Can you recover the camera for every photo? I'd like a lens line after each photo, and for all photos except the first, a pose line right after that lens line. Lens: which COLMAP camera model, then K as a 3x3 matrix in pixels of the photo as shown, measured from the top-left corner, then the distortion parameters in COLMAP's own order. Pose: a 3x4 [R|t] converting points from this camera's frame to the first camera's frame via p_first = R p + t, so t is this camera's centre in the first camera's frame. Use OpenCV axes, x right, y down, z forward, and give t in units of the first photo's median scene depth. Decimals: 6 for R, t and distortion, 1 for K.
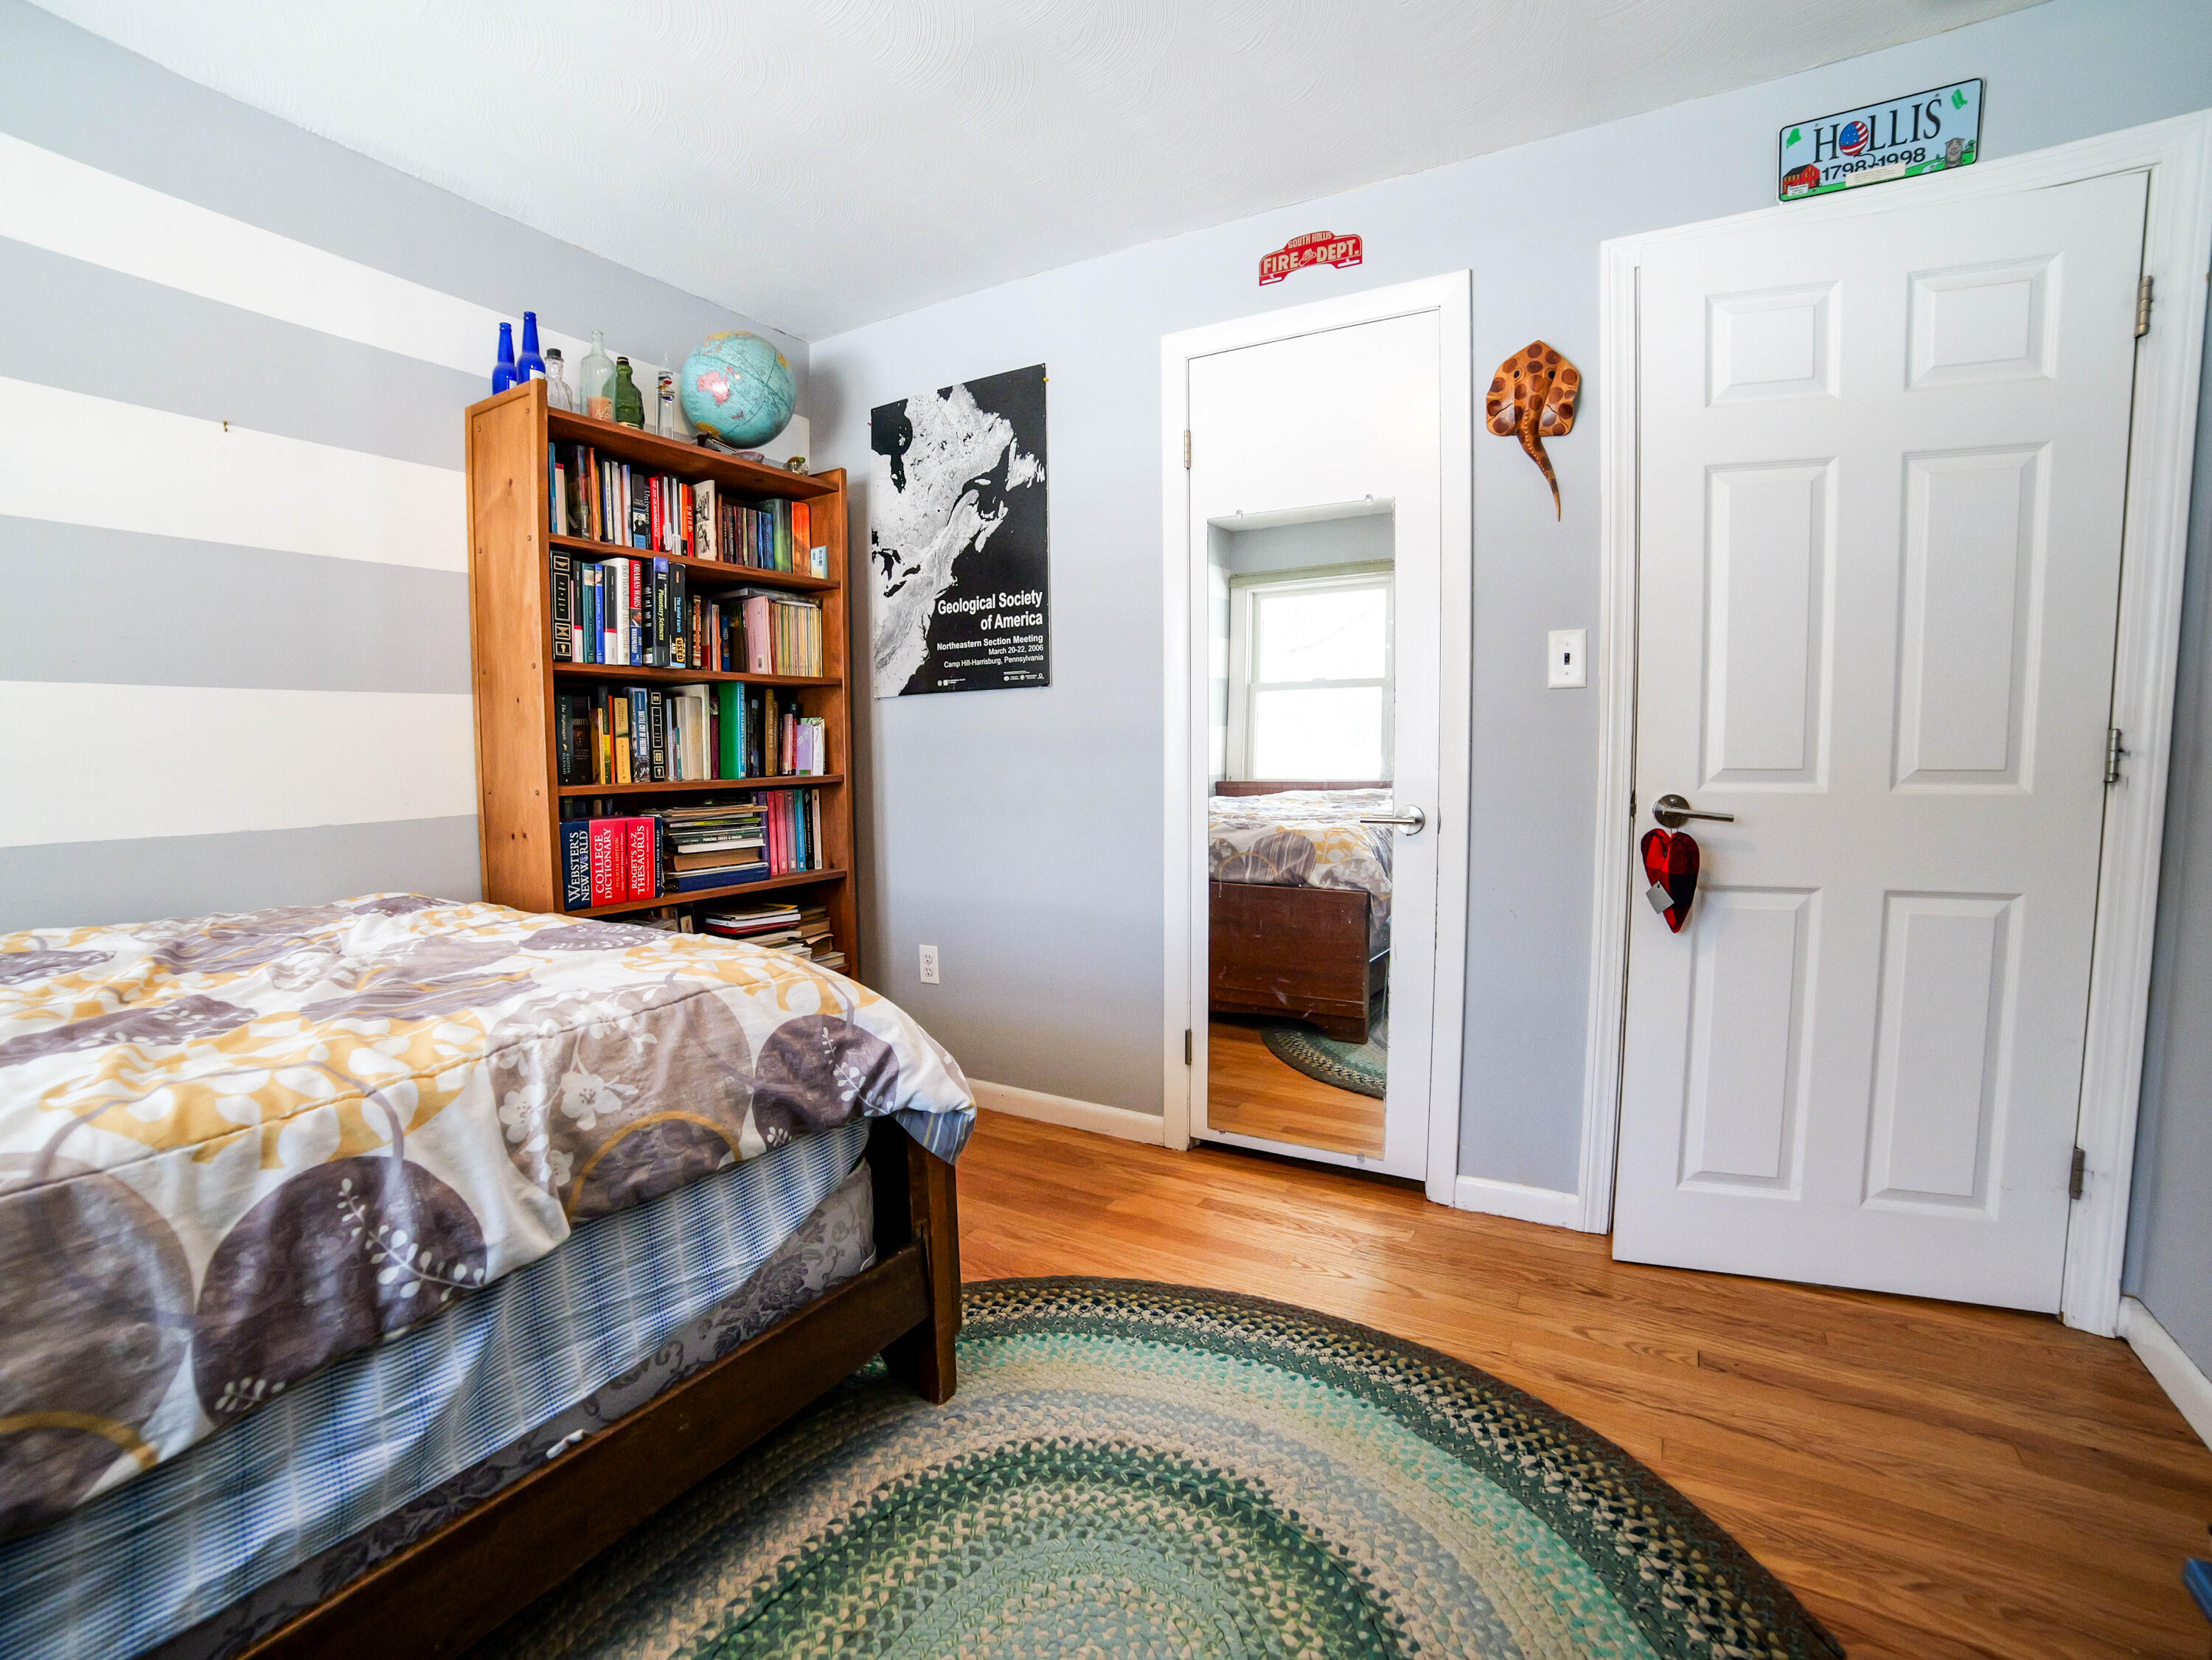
lens RADIAL K [[1035.0, 0, 1093.1], [0, 1035.0, 833.4], [0, 0, 1]] dist [-0.115822, 0.043289]
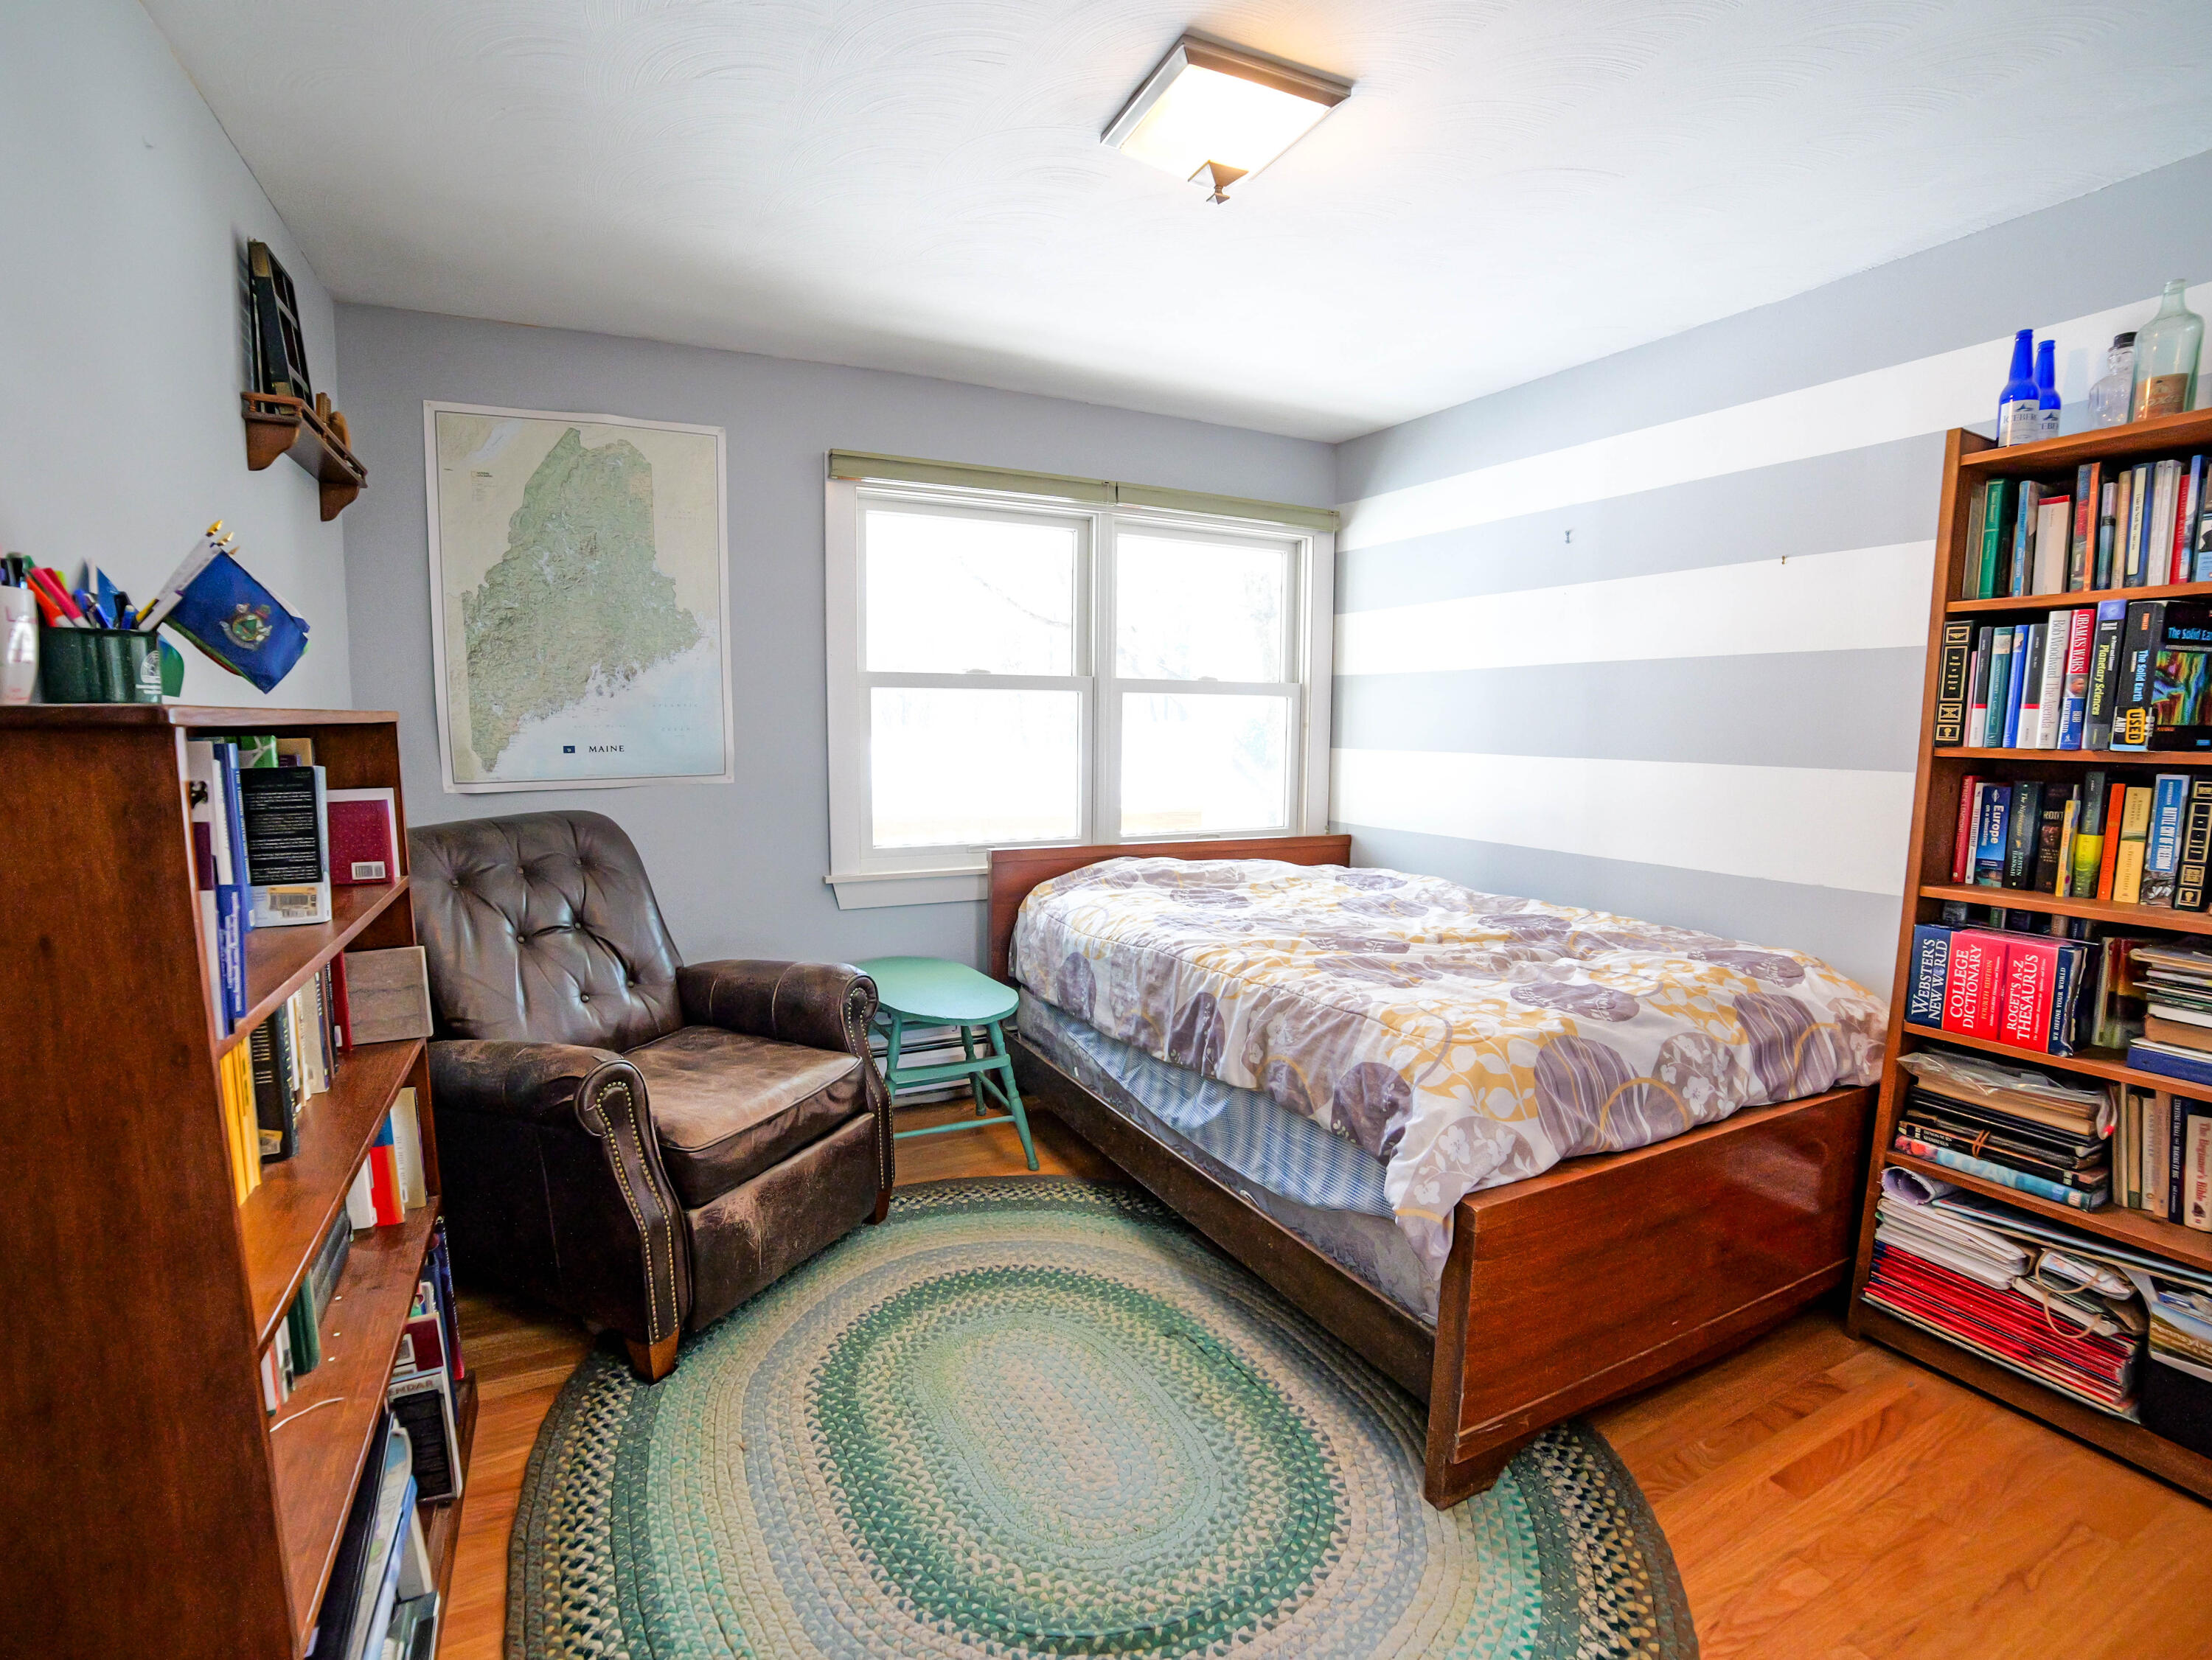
lens RADIAL K [[1035.0, 0, 1093.1], [0, 1035.0, 833.4], [0, 0, 1]] dist [-0.115822, 0.043289]
pose [[-0.540660, 0.094112, -0.835960, 0.585497], [-0.072026, 0.984895, 0.157461, -0.173624], [0.838152, 0.145344, -0.525715, 0.815510]]
